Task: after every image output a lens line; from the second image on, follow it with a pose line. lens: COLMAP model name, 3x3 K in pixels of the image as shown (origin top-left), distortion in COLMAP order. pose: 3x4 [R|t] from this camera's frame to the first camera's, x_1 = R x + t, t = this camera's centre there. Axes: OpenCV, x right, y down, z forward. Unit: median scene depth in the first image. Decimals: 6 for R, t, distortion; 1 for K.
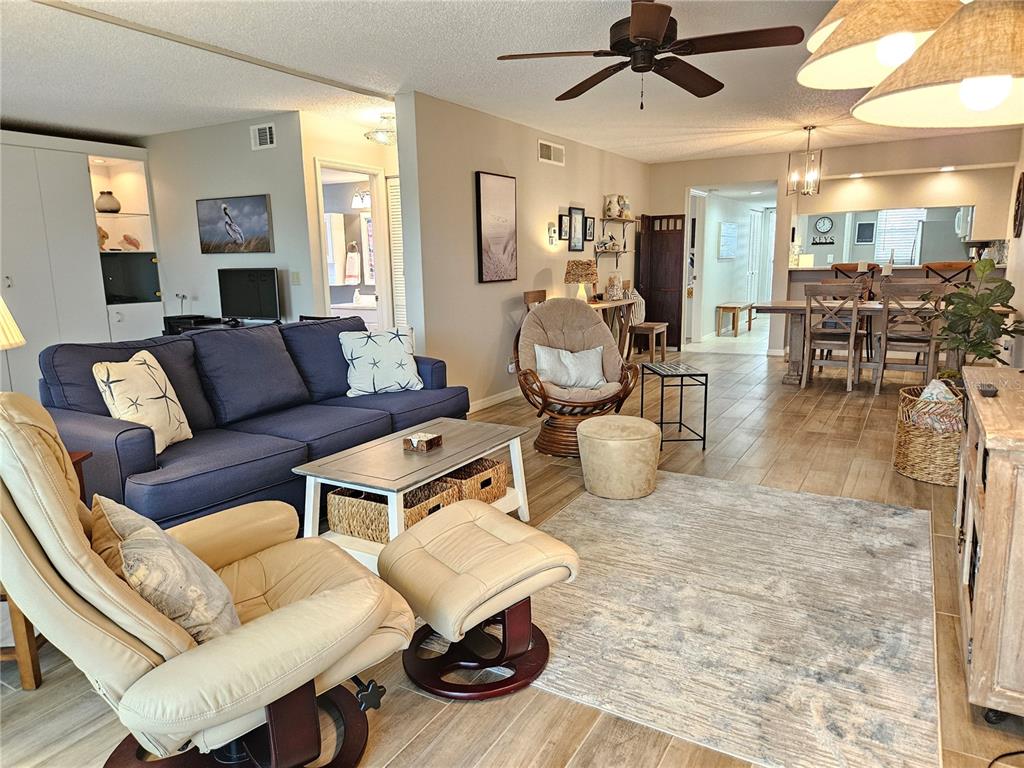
lens RADIAL K [[687.7, 0, 502.9], [0, 687.7, 387.6], [0, 0, 1]] dist [0.068871, -0.057485]
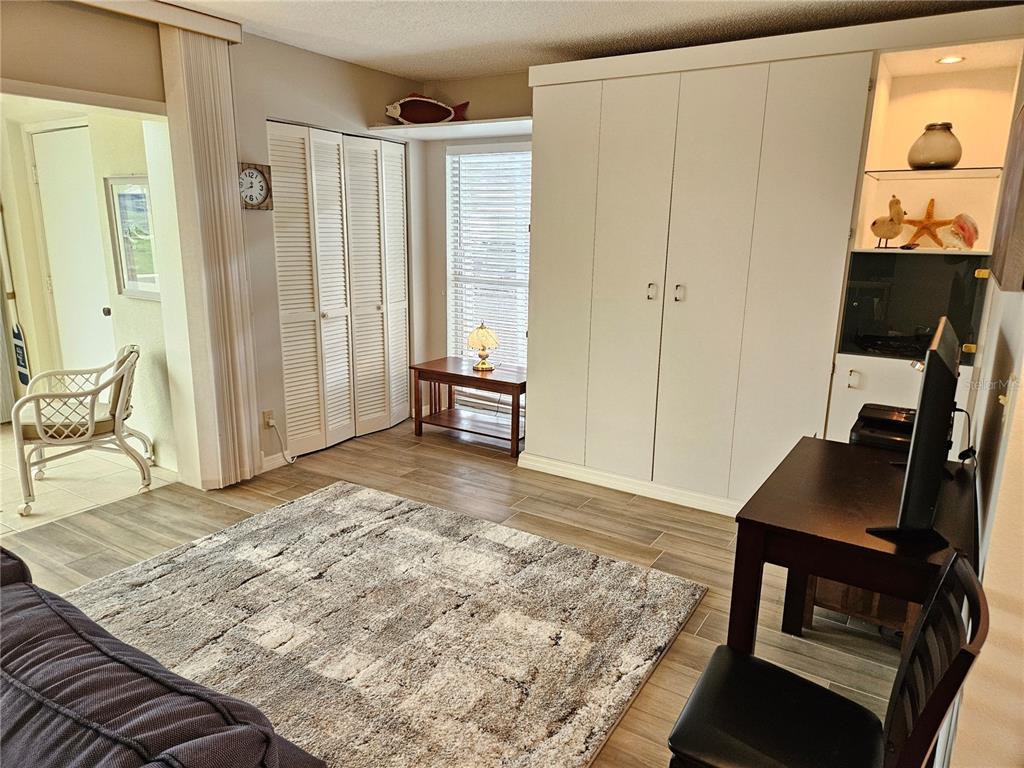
lens RADIAL K [[687.7, 0, 502.9], [0, 687.7, 387.6], [0, 0, 1]] dist [0.068871, -0.057485]
pose [[-0.031338, 0.248950, -0.968009, -0.054842], [-0.197695, 0.947807, 0.250155, -0.187134], [0.979762, 0.199210, 0.019514, 0.806909]]
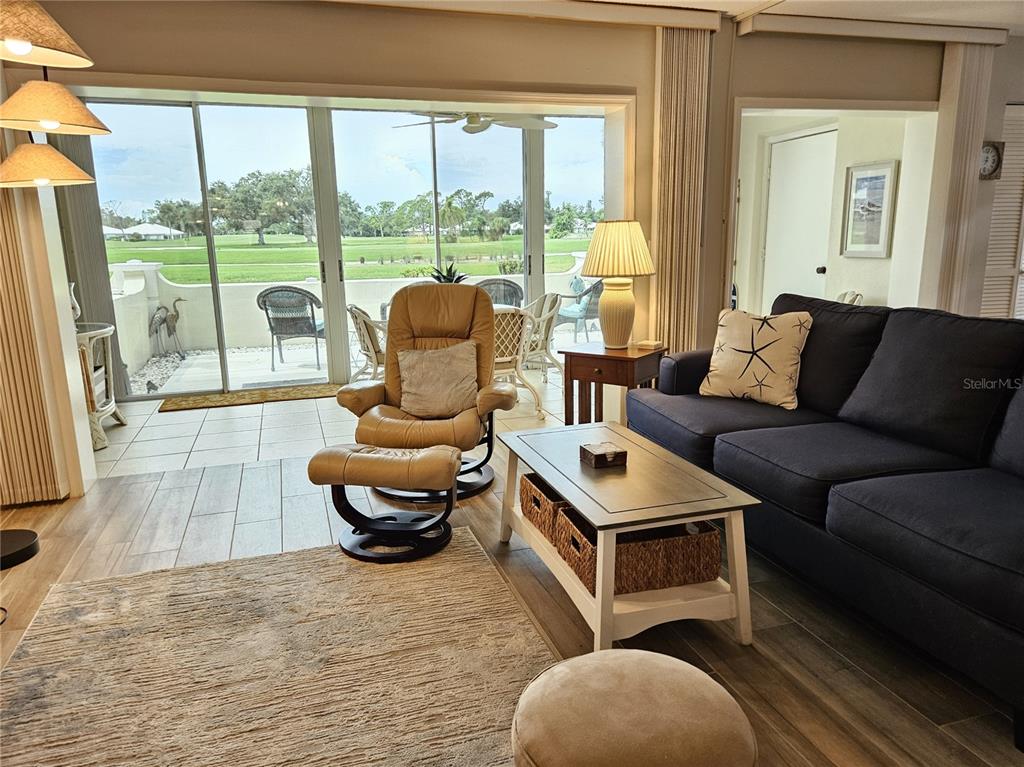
lens RADIAL K [[705.0, 0, 512.0], [0, 705.0, 383.5], [0, 0, 1]] dist [0.066526, -0.045317]
pose [[-0.659140, 0.189197, -0.727832, 0.280746], [-0.105172, 0.935132, 0.338330, -0.138865], [0.744630, 0.299554, -0.596485, 0.715134]]
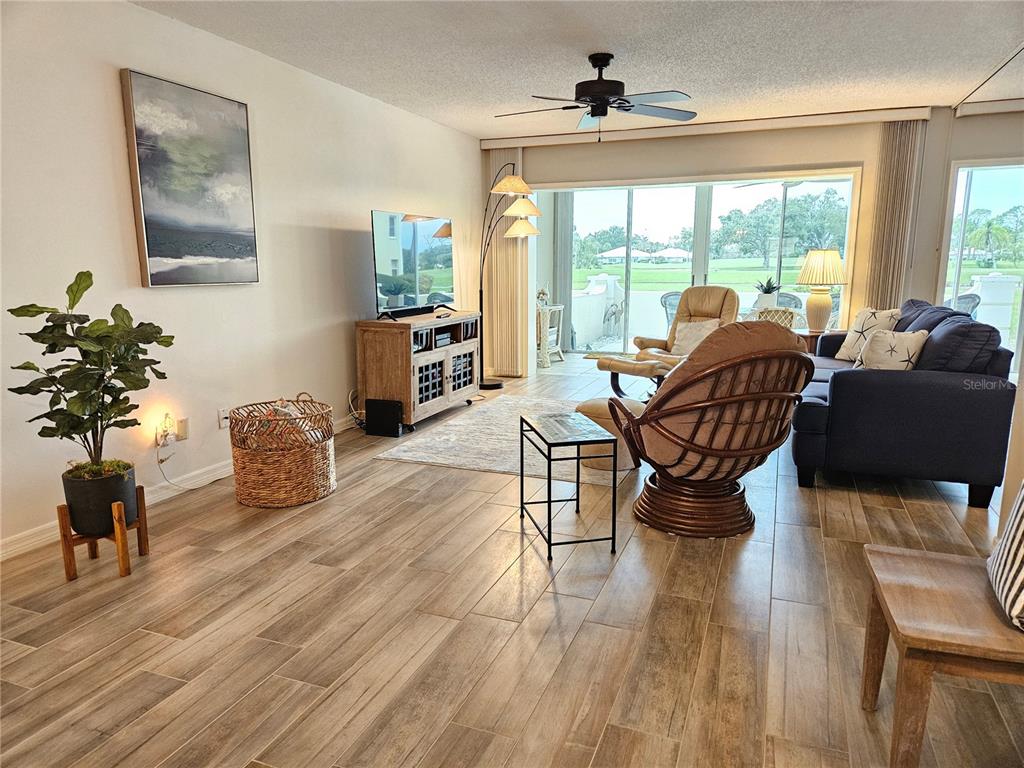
lens RADIAL K [[687.4, 0, 512.7], [0, 687.4, 389.8], [0, 0, 1]] dist [0.067759, -0.053991]
pose [[-0.986538, 0.052126, -0.155004, 0.318632], [-0.007347, 0.932755, 0.360436, -0.238490], [0.163369, 0.356722, -0.919815, 1.274677]]
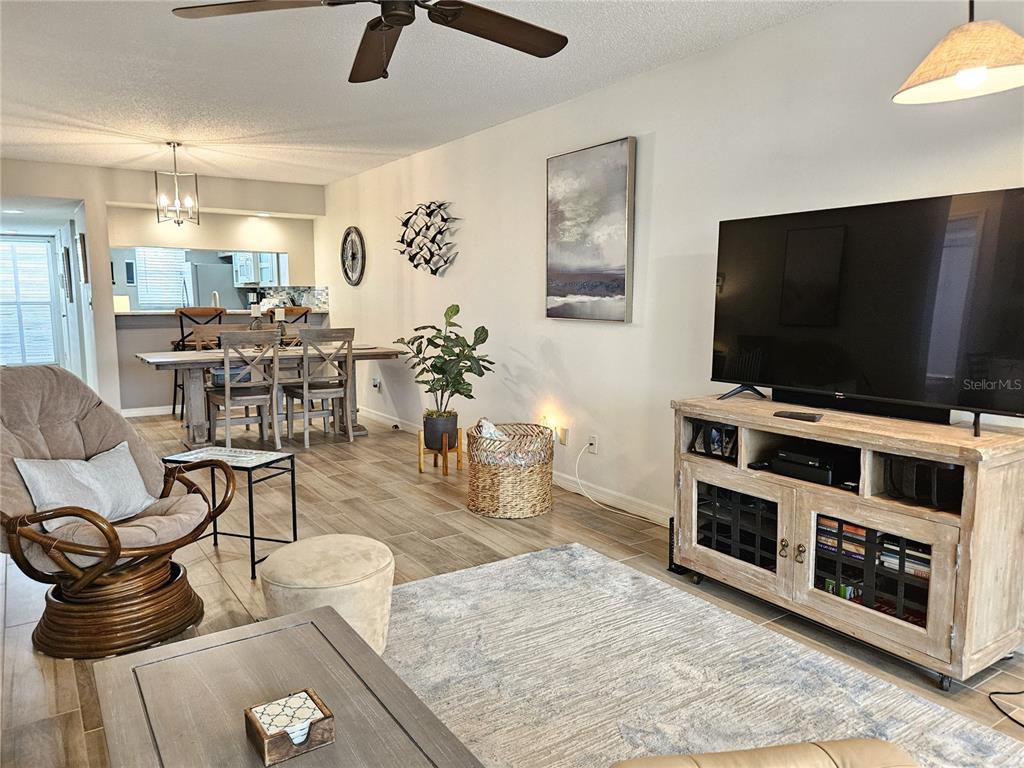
lens RADIAL K [[726.0, 0, 509.5], [0, 726.0, 383.8], [0, 0, 1]] dist [0.069891, -0.059237]
pose [[0.431688, -0.091468, 0.897374, -0.227604], [0.156213, 0.987394, 0.025496, -0.059346], [-0.888394, 0.129175, 0.440534, 0.337904]]
